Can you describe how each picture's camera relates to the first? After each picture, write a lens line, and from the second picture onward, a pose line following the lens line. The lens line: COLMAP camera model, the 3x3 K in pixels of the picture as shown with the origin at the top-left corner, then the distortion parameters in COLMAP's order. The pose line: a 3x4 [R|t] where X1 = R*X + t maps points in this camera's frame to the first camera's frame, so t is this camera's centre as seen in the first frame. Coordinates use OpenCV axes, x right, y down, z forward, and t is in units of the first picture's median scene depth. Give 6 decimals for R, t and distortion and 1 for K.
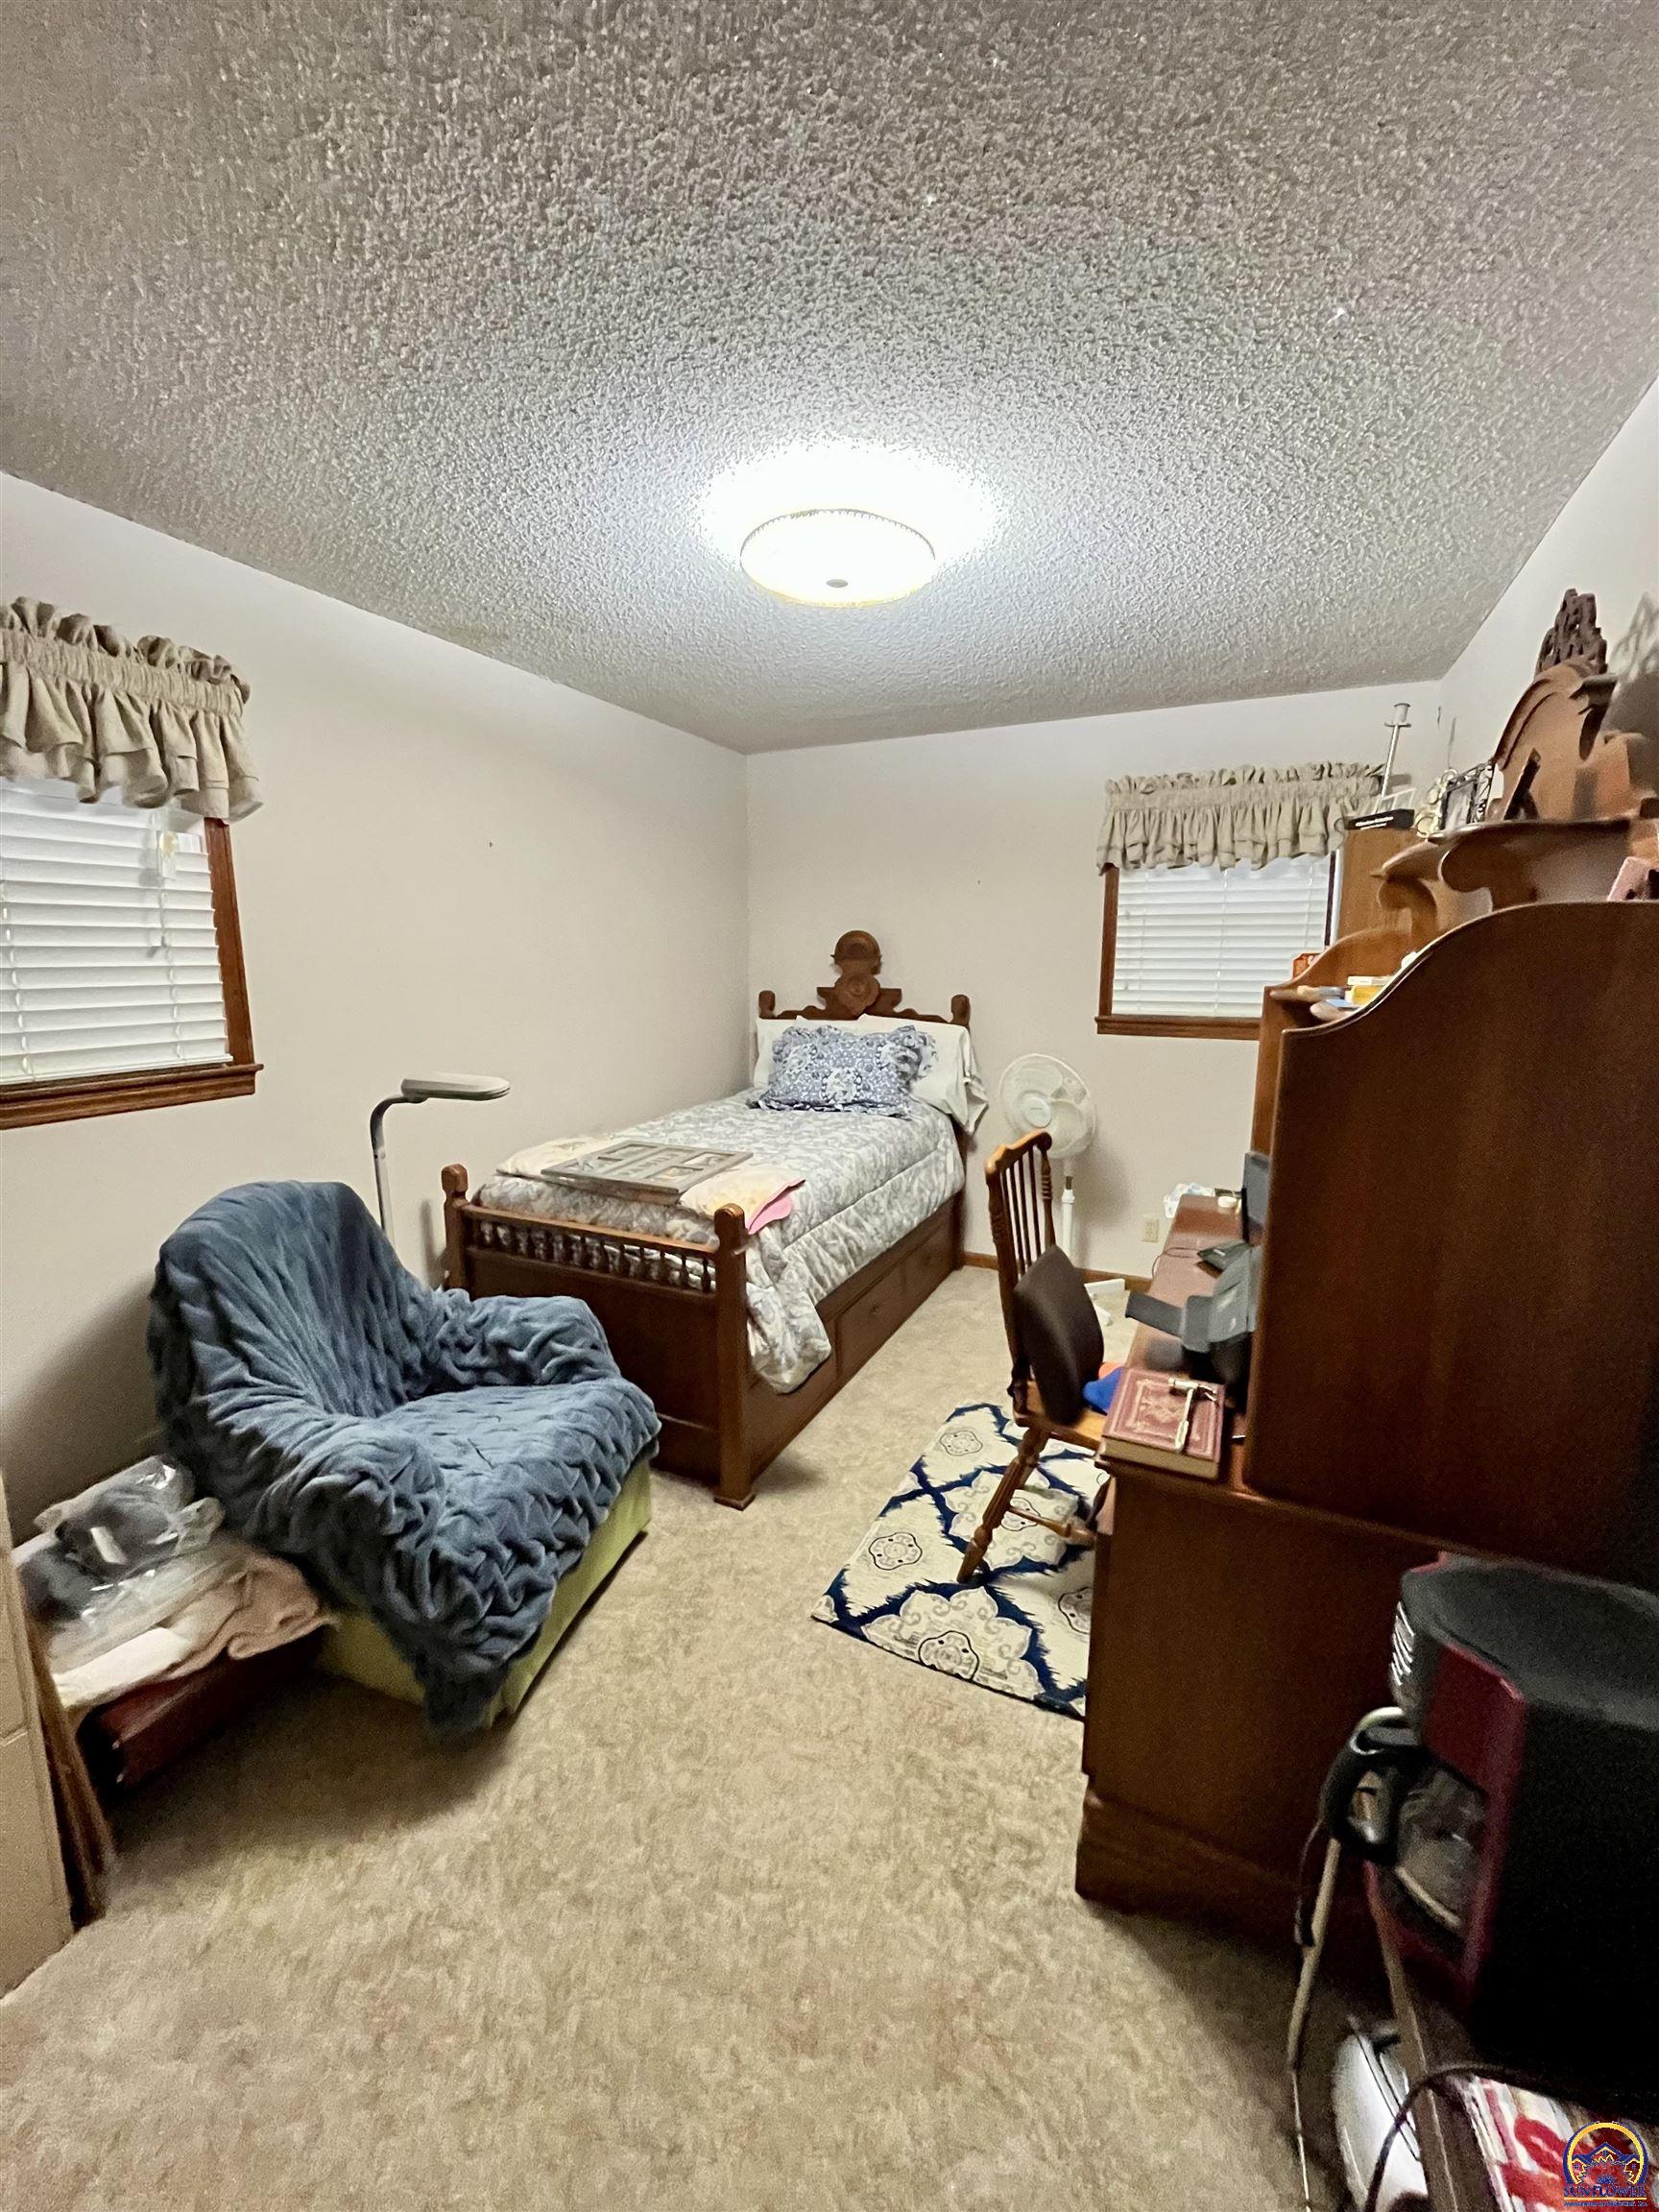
lens RADIAL K [[892.3, 0, 827.4], [0, 892.3, 1099.8], [0, 0, 1]] dist [-0.003259, 0.000395]
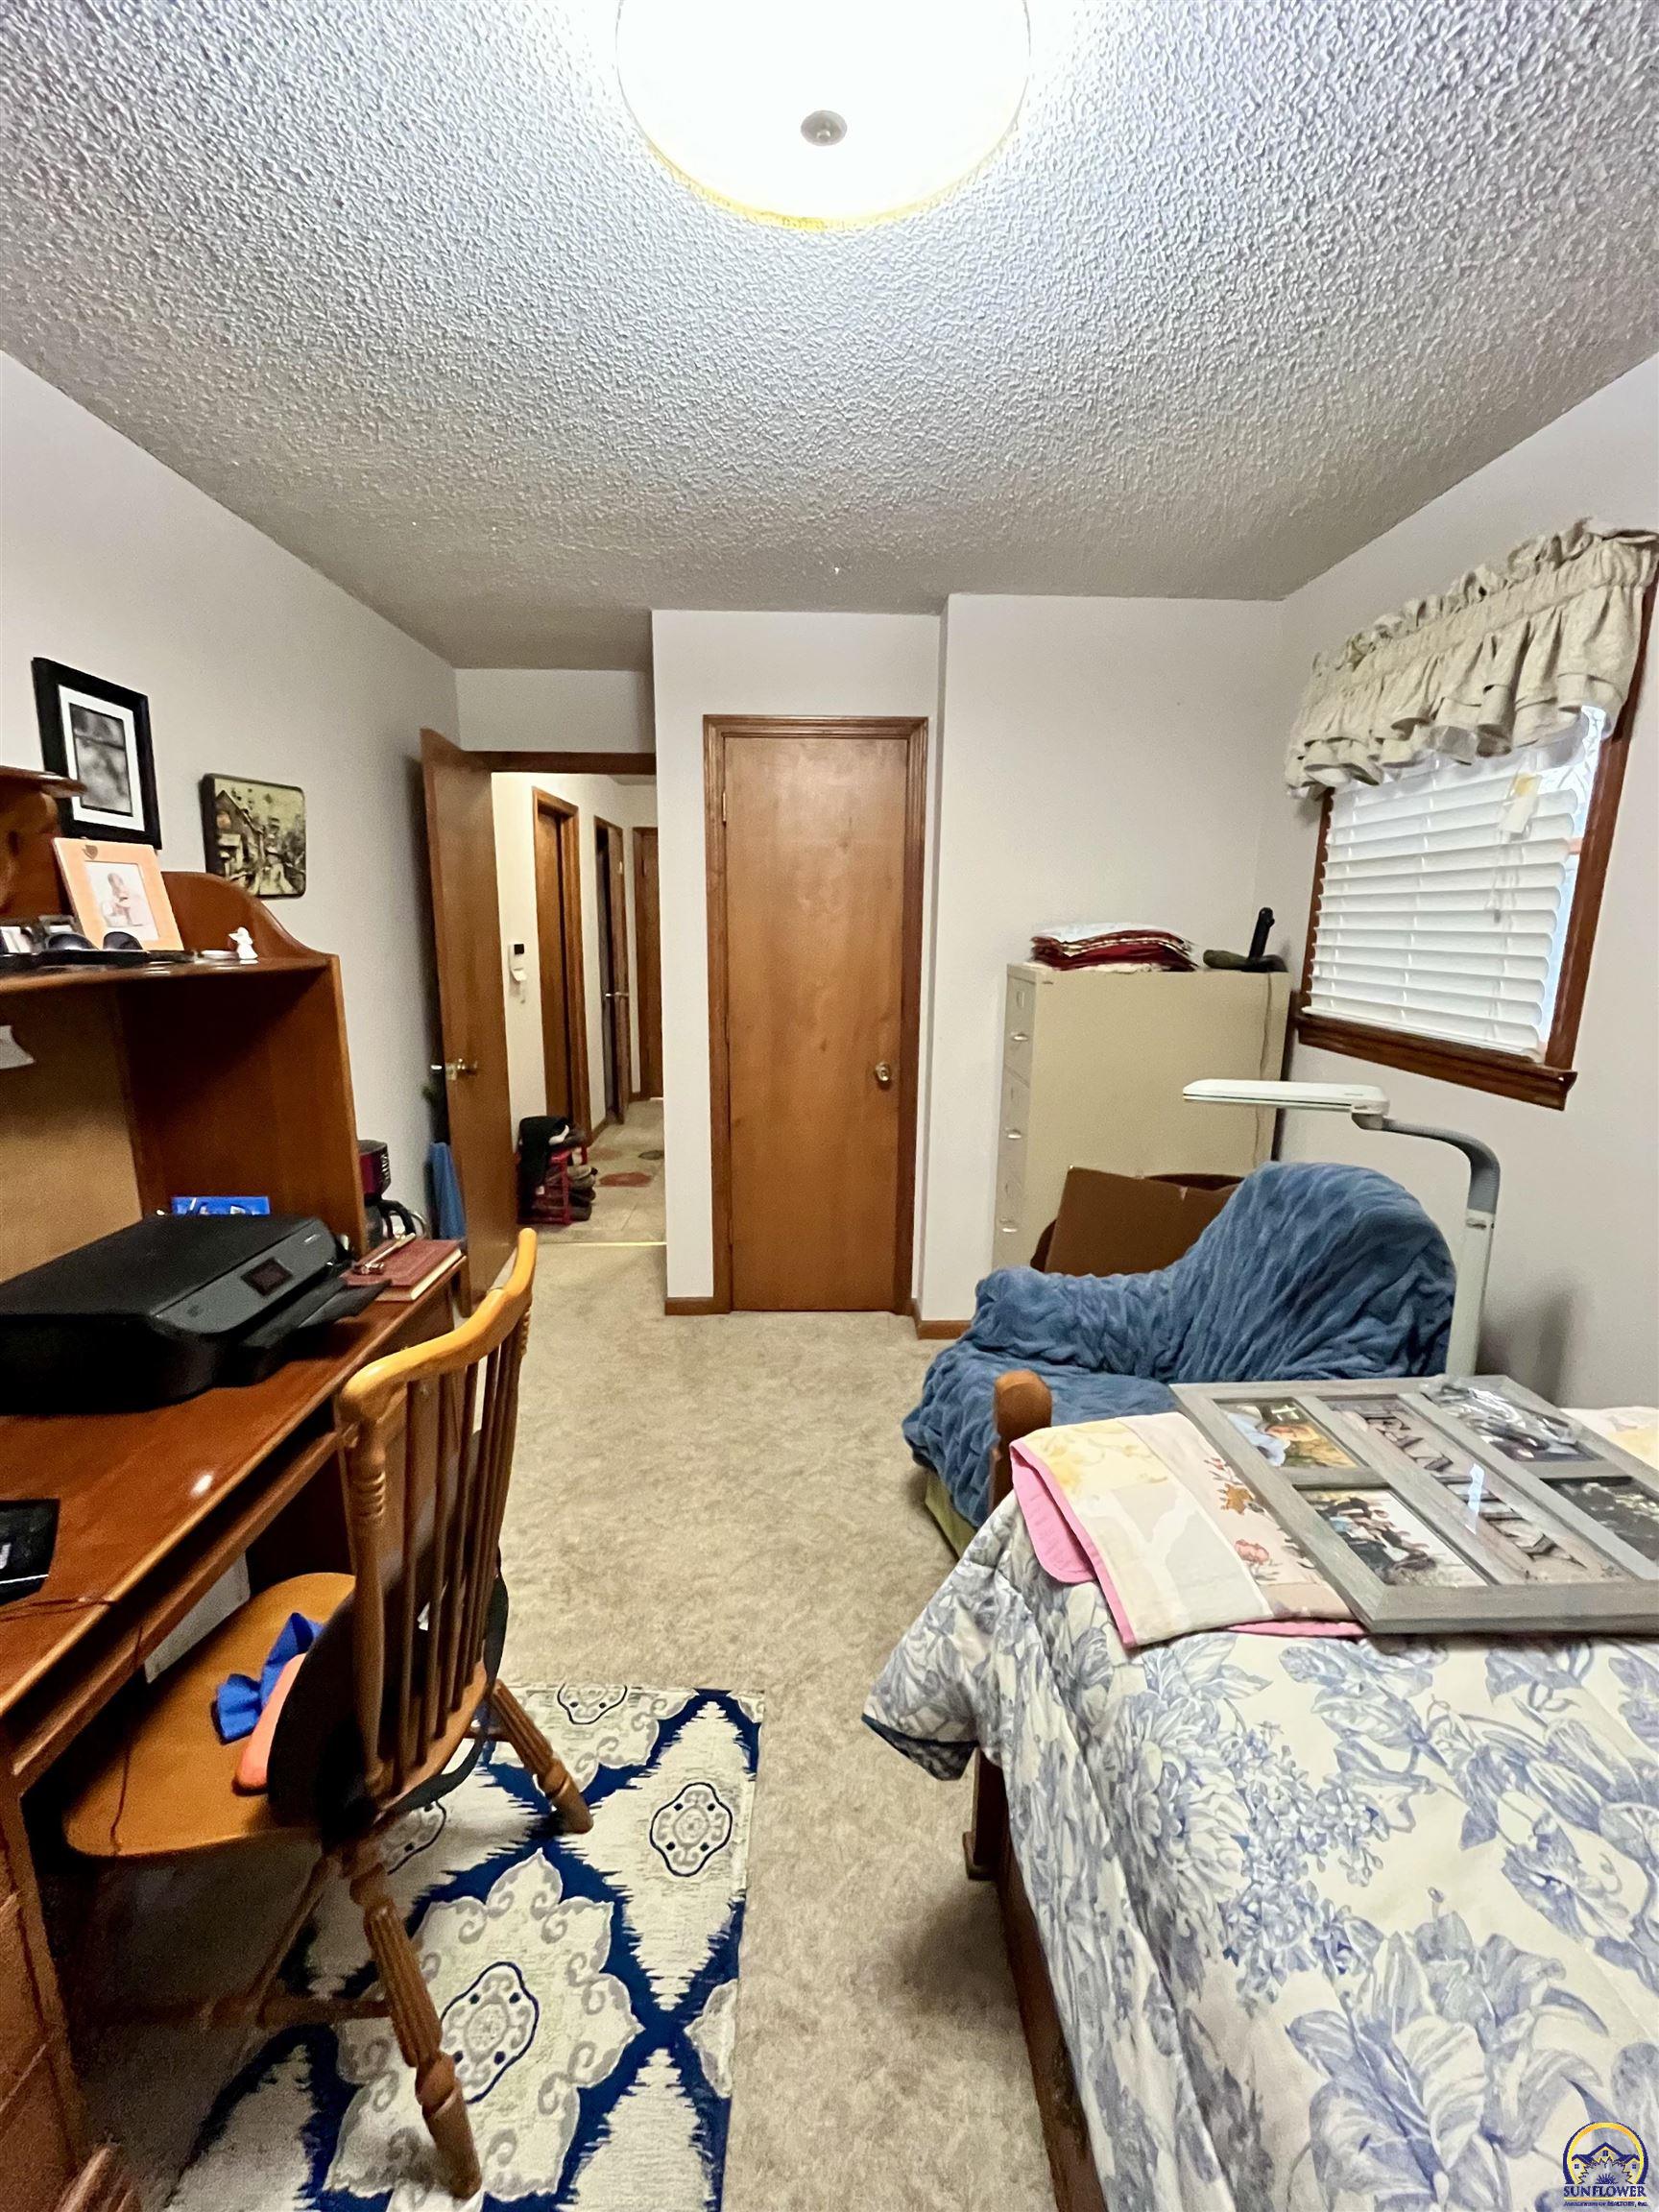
lens RADIAL K [[892.3, 0, 829.7], [0, 892.3, 1101.8], [0, 0, 1]] dist [-0.003259, 0.000395]
pose [[-0.893331, 0.079982, -0.442225, 0.237574], [-0.084342, 0.936711, 0.339793, -0.228506], [0.441415, 0.340846, -0.830047, 1.440917]]
